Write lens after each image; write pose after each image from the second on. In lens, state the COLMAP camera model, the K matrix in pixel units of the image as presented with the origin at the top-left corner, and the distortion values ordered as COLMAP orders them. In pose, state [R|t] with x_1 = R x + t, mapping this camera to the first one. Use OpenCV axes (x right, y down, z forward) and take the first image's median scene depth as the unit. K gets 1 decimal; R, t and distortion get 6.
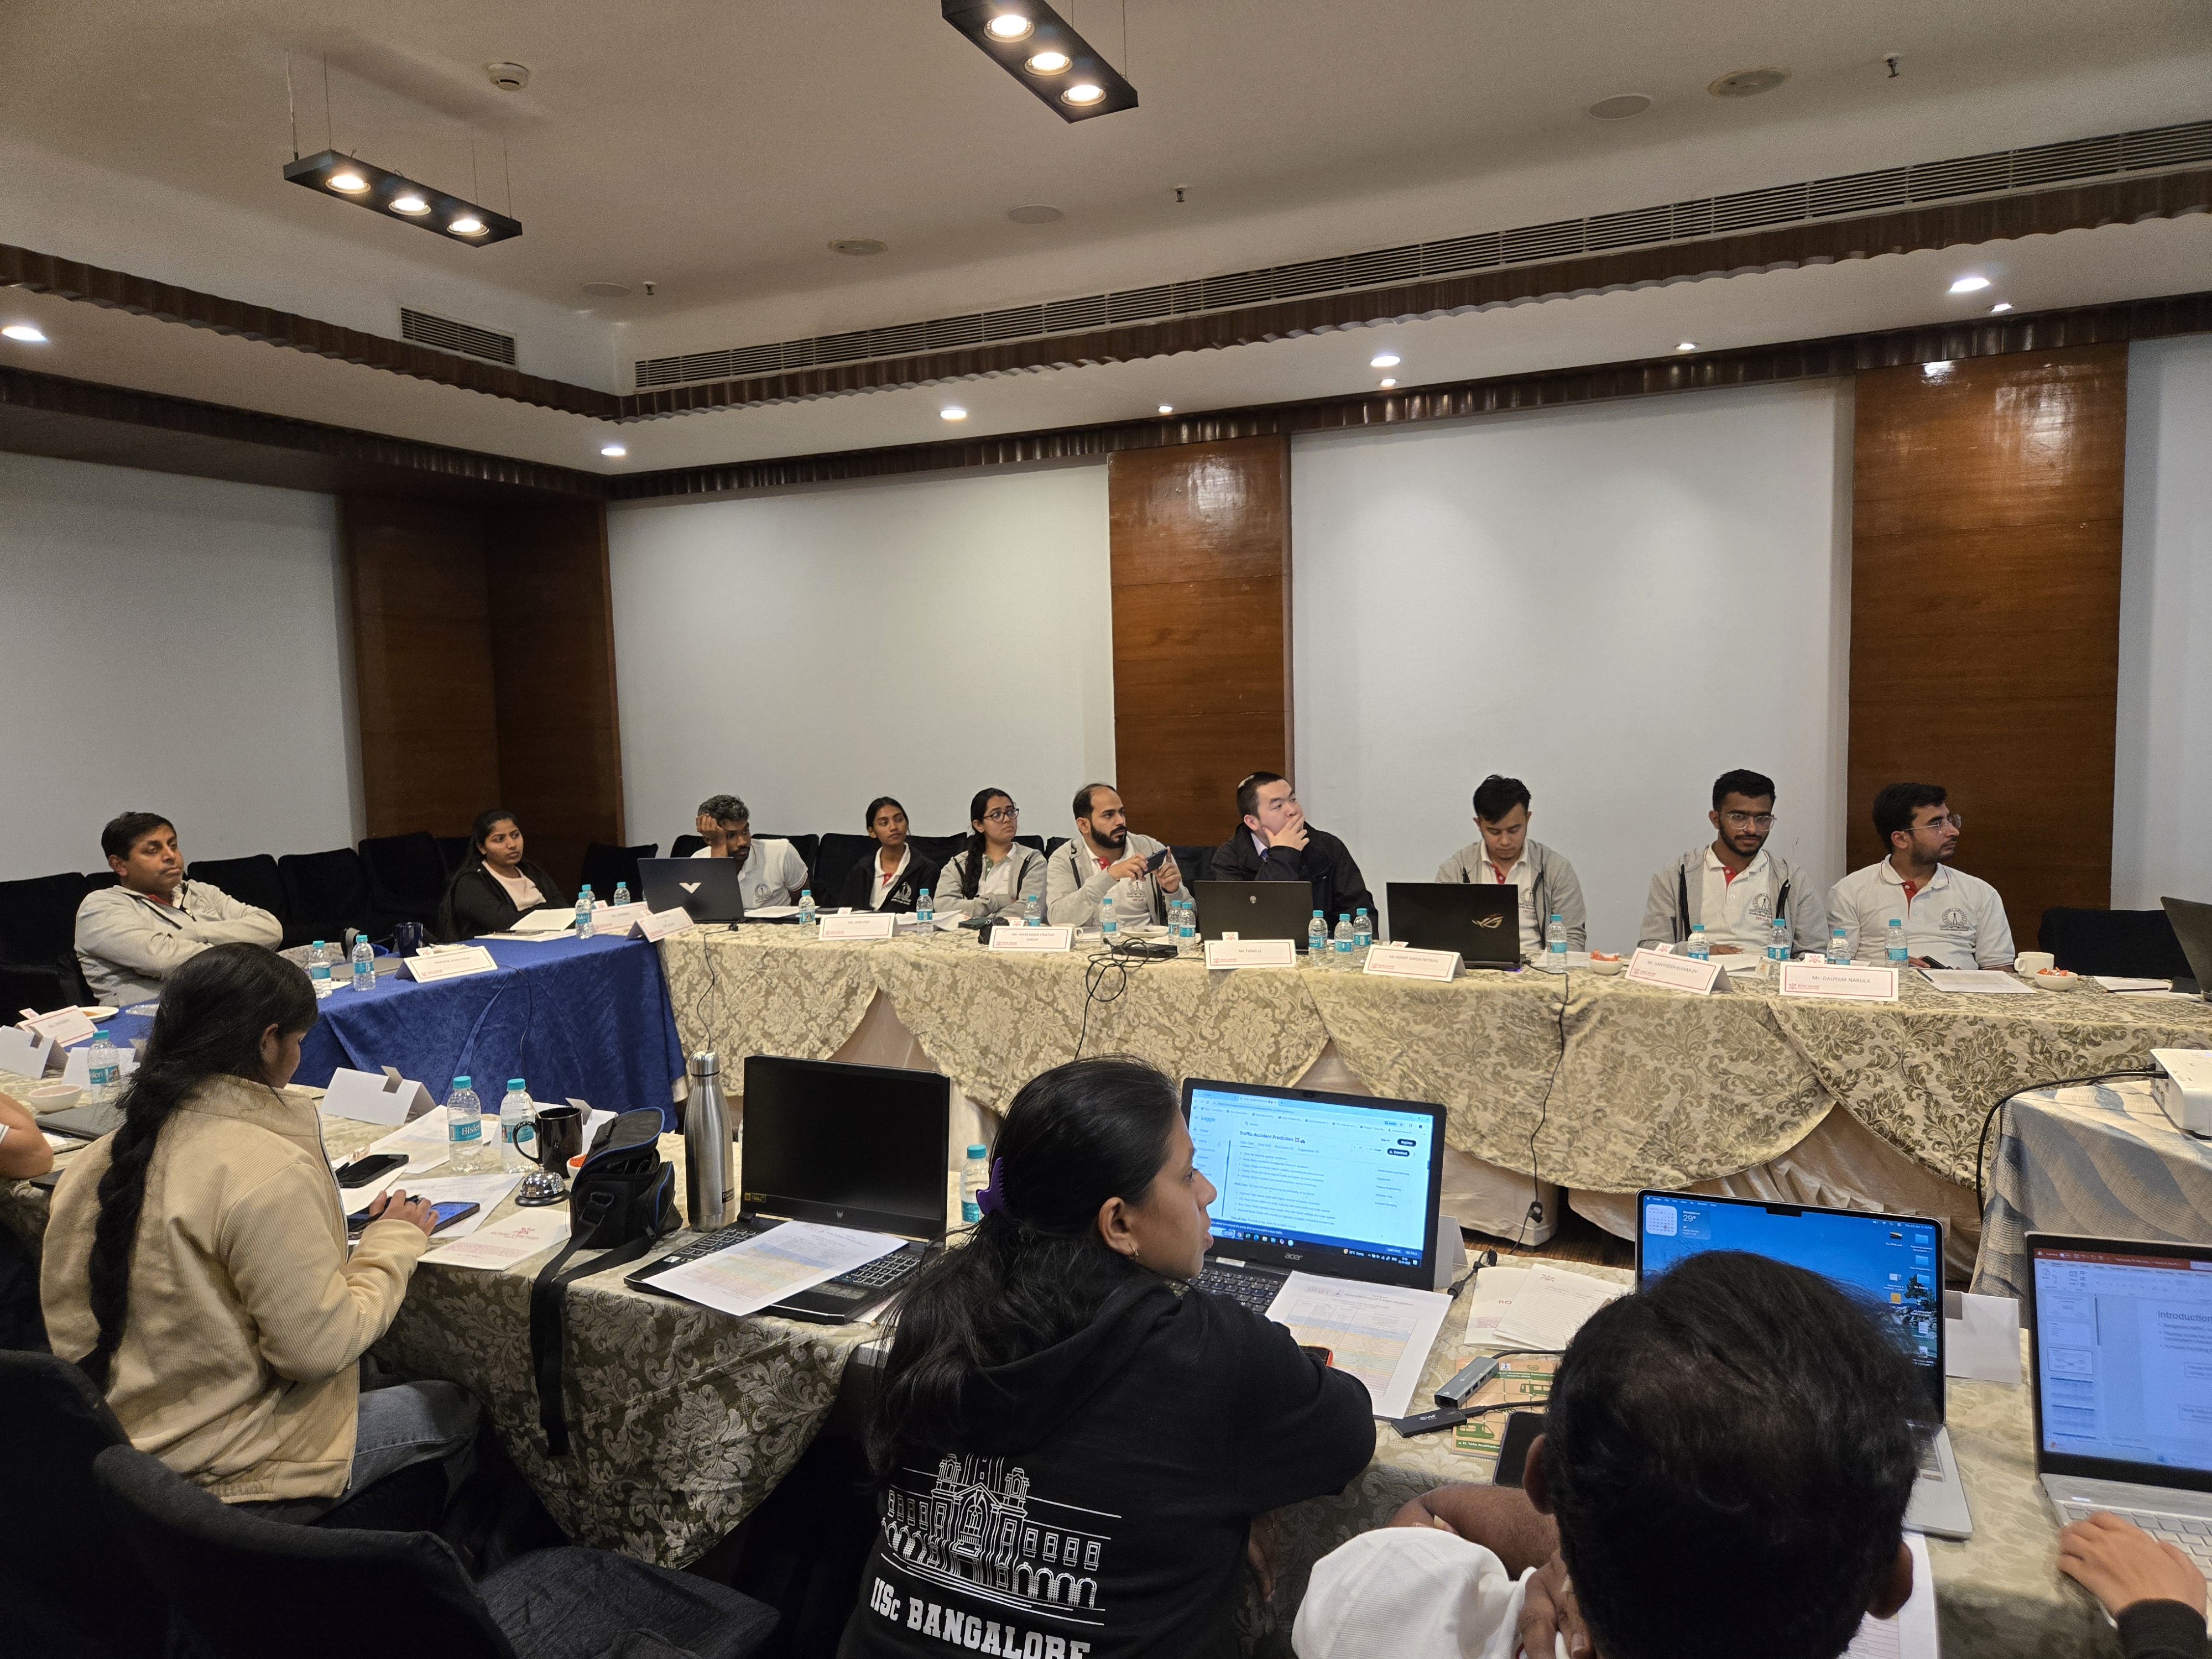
lens RADIAL K [[1484.1, 0, 1106.0], [0, 1484.1, 829.5], [0, 0, 1]] dist [0.090902, -0.069949]
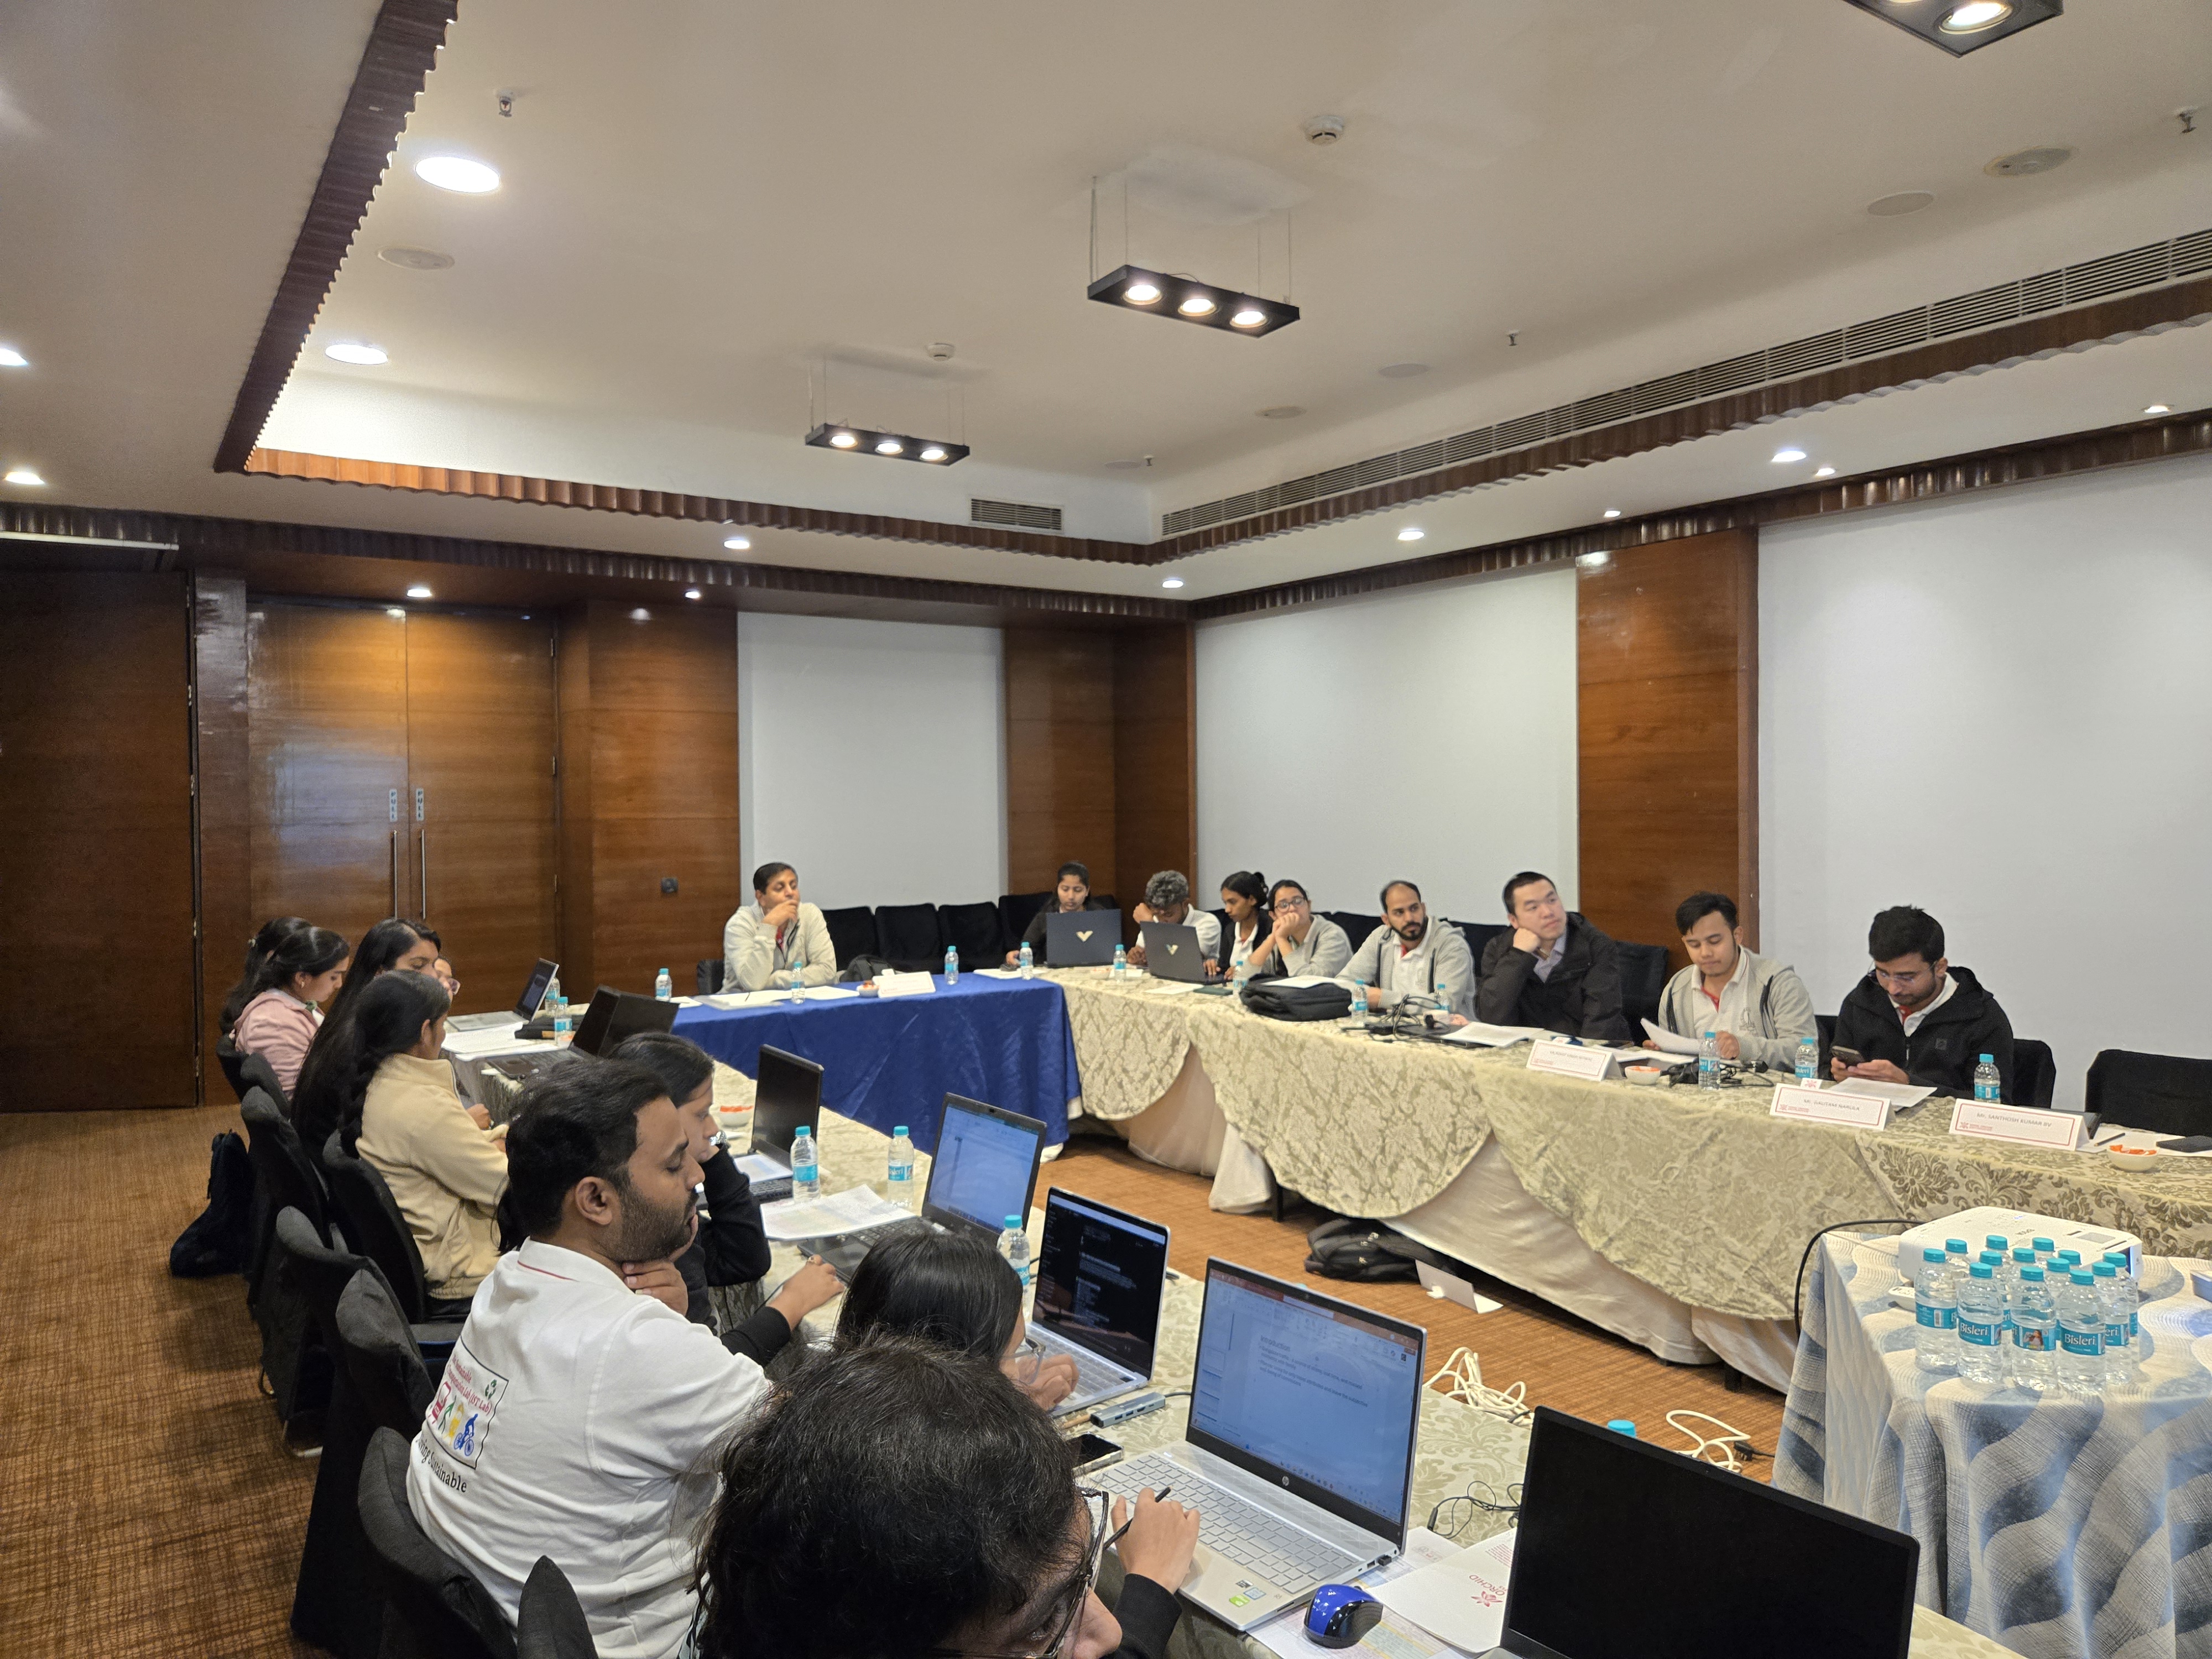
lens RADIAL K [[1494.1, 0, 1107.0], [0, 1494.1, 812.4], [0, 0, 1]] dist [0.187402, -0.156131]
pose [[0.864220, 0.022351, -0.502617, 0.401804], [-0.053481, 0.997434, -0.047602, -0.015058], [0.500263, 0.068019, 0.863198, -0.086551]]
